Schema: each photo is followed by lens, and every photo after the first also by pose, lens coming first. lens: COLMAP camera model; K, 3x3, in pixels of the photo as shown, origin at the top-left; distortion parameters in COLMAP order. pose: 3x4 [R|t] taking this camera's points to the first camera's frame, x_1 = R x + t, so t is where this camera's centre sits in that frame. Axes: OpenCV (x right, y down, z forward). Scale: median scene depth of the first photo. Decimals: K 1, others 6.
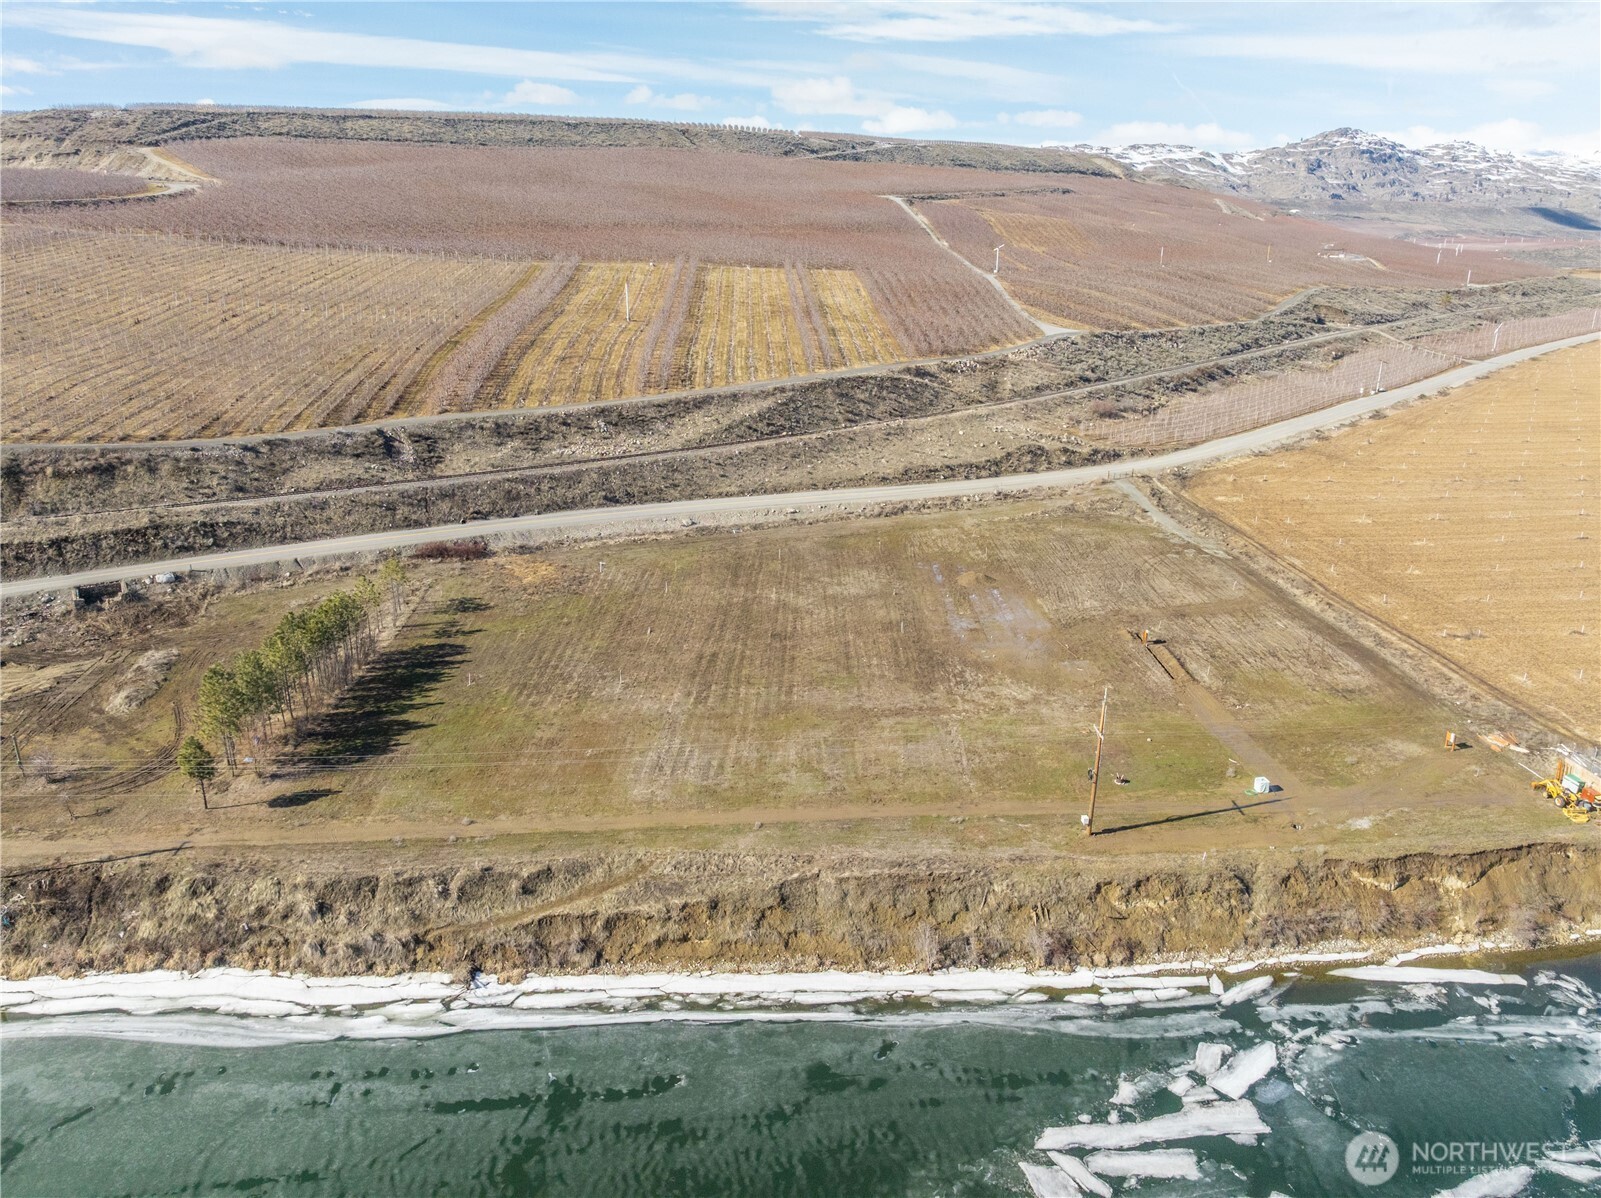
lens RADIAL K [[1125.1, 0, 814.4], [0, 1125.1, 612.9], [0, 0, 1]] dist [-0.036077, 0.007386]
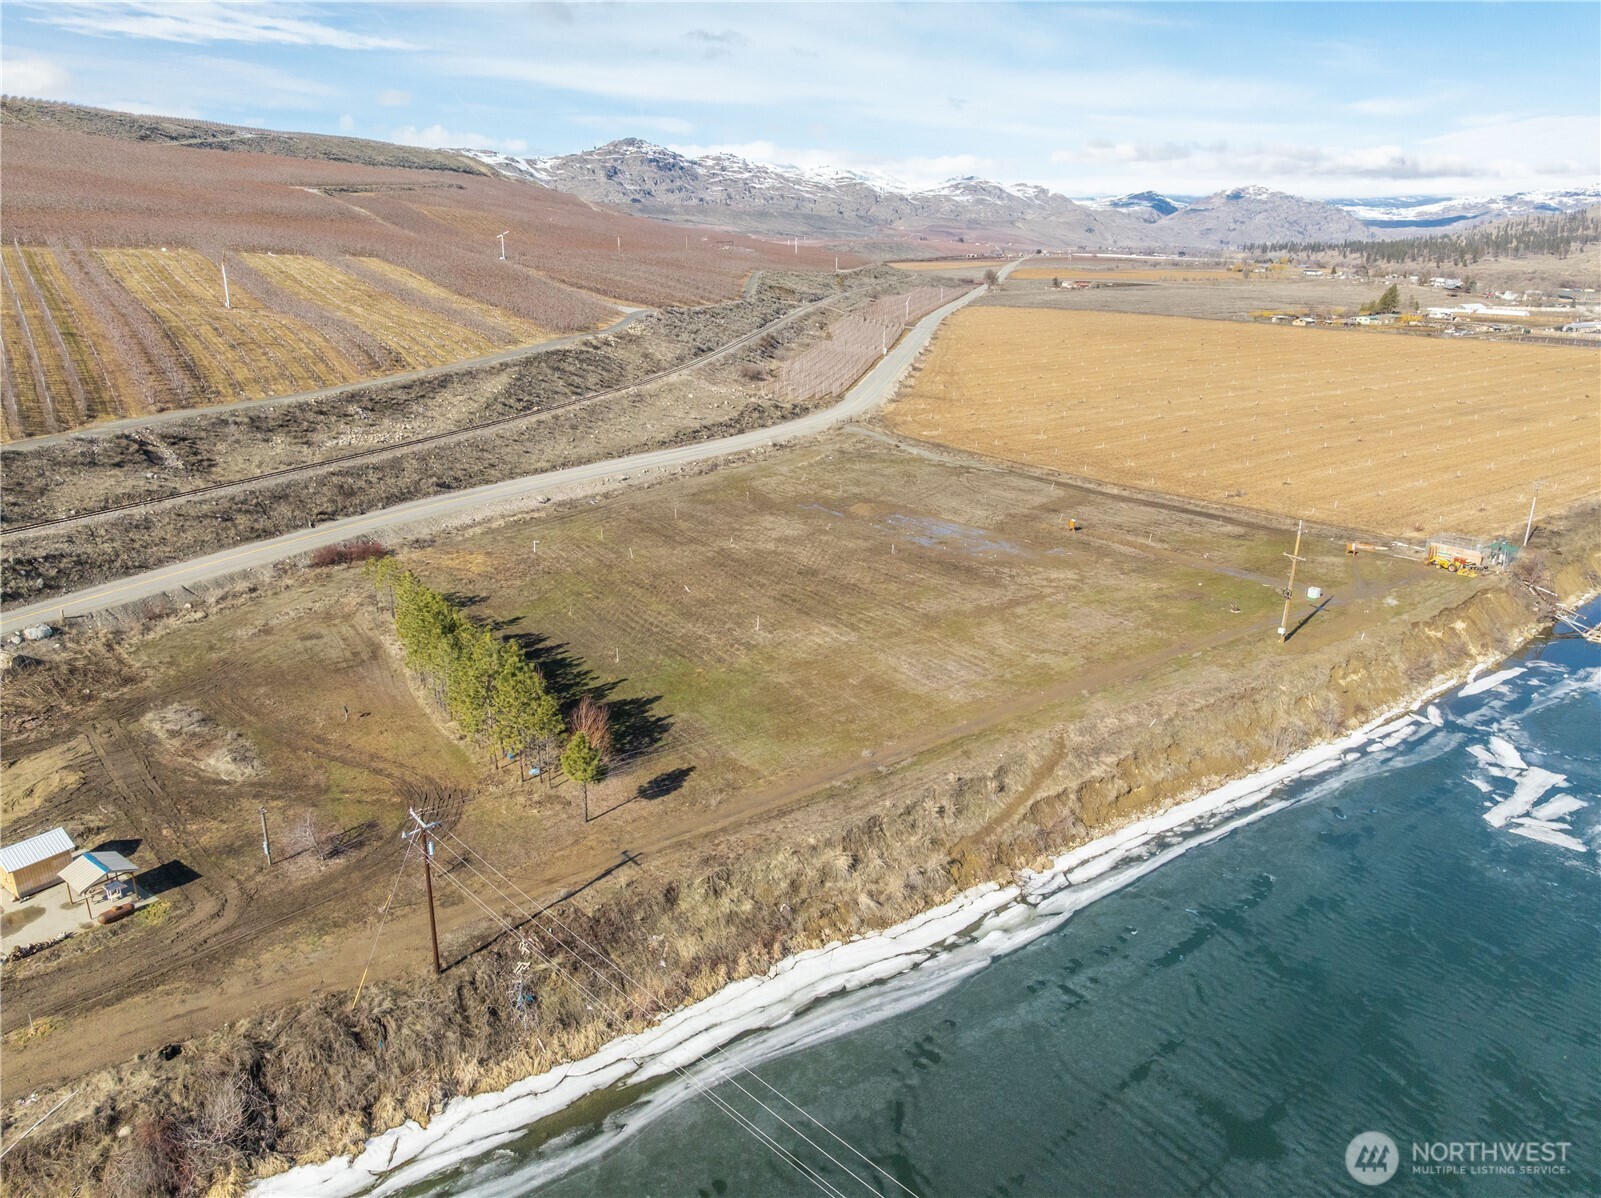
lens RADIAL K [[1125.1, 0, 805.8], [0, 1125.1, 595.5], [0, 0, 1]] dist [-0.036077, 0.007386]
pose [[0.835980, -0.164092, 0.523651, -0.498683], [0.173998, 0.984269, 0.030655, 0.008777], [-0.520444, 0.065488, 0.851381, 0.120979]]
